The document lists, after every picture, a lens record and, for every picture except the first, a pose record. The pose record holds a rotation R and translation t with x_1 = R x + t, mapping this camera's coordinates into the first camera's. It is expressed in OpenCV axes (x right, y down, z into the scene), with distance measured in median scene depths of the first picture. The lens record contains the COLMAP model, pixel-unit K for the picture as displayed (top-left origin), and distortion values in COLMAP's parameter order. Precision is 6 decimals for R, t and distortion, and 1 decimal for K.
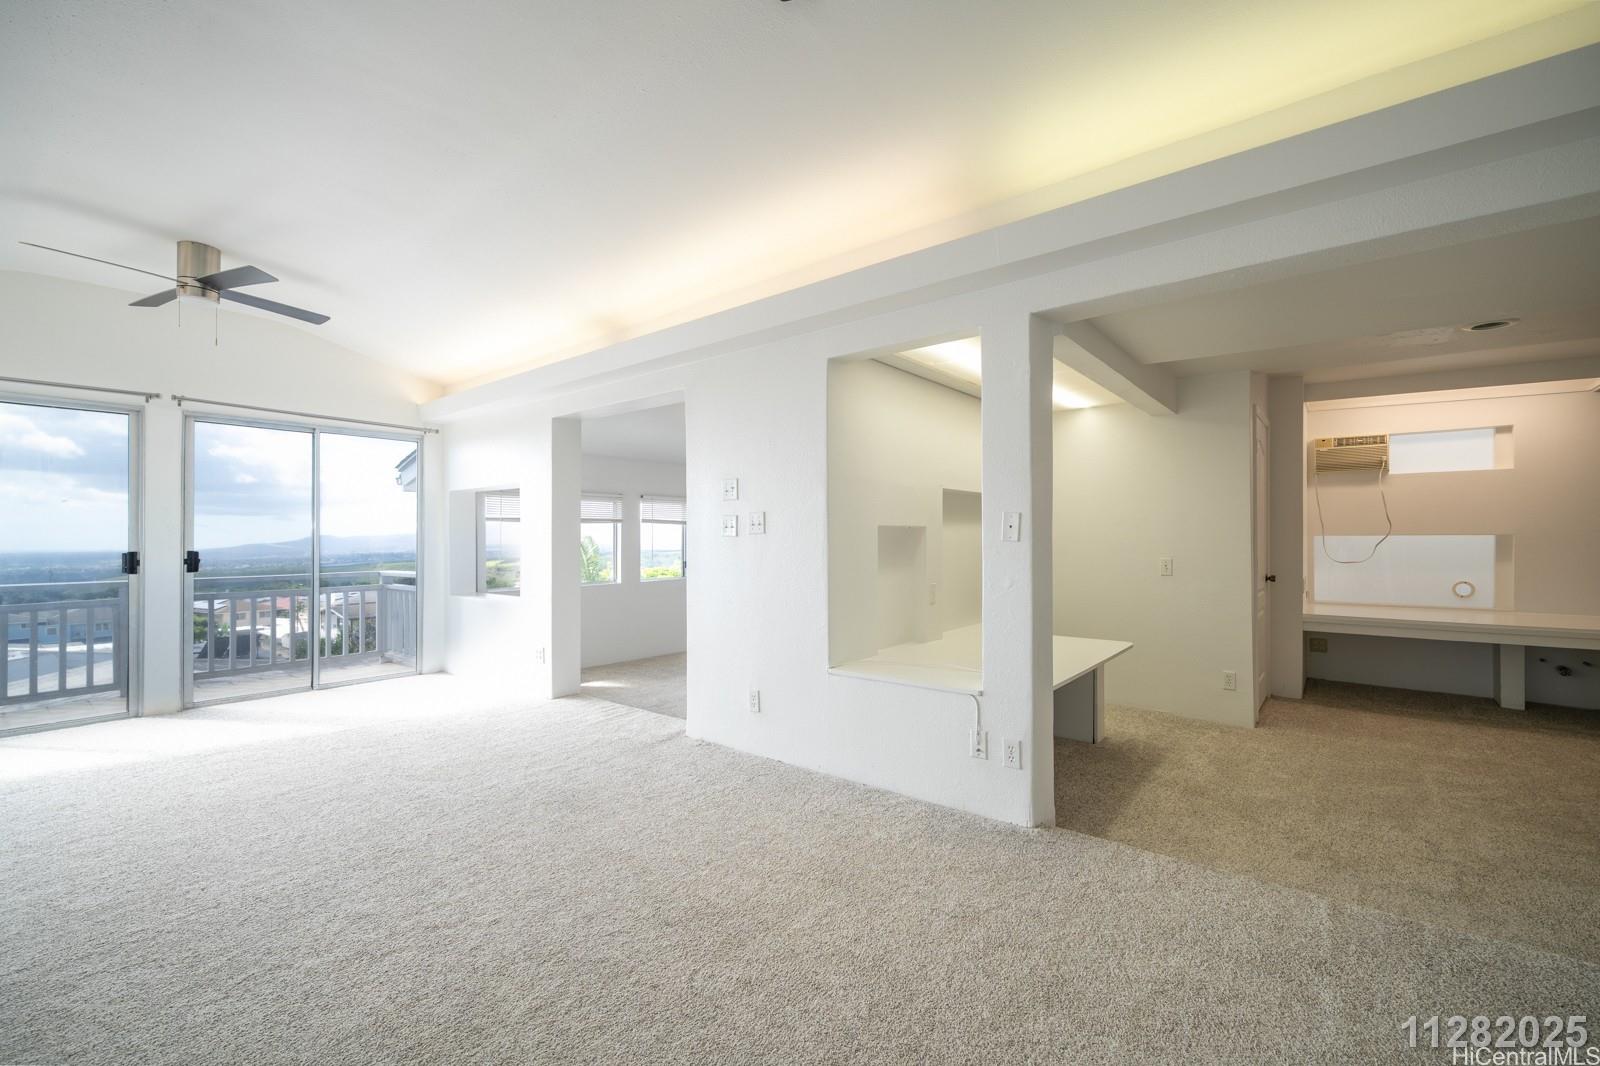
lens RADIAL K [[682.9, 0, 830.9], [0, 682.9, 524.2], [0, 0, 1]] dist [0.001440, 0.000272]
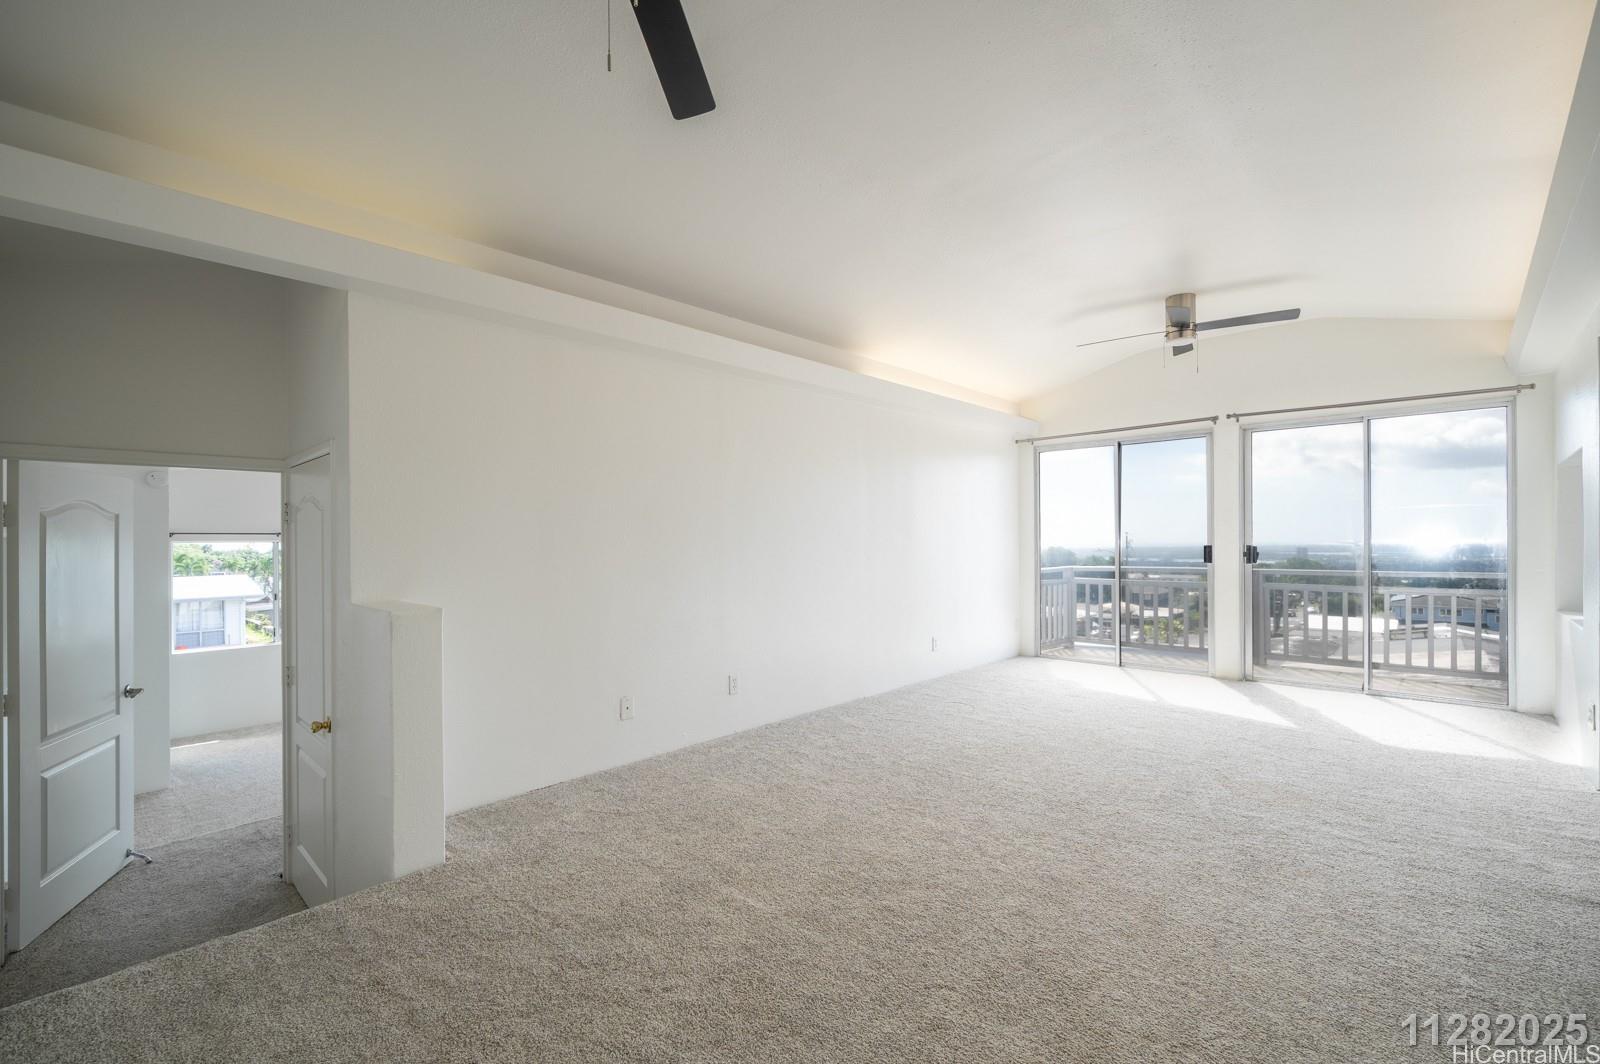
lens RADIAL K [[699.7, 0, 793.6], [0, 699.7, 539.3], [0, 0, 1]] dist [0.000817, 0.000021]
pose [[-0.116527, 0.006085, -0.993169, 0.326677], [0.032091, 0.999482, 0.002359, 0.001468], [0.992669, -0.031597, -0.116662, 0.364365]]
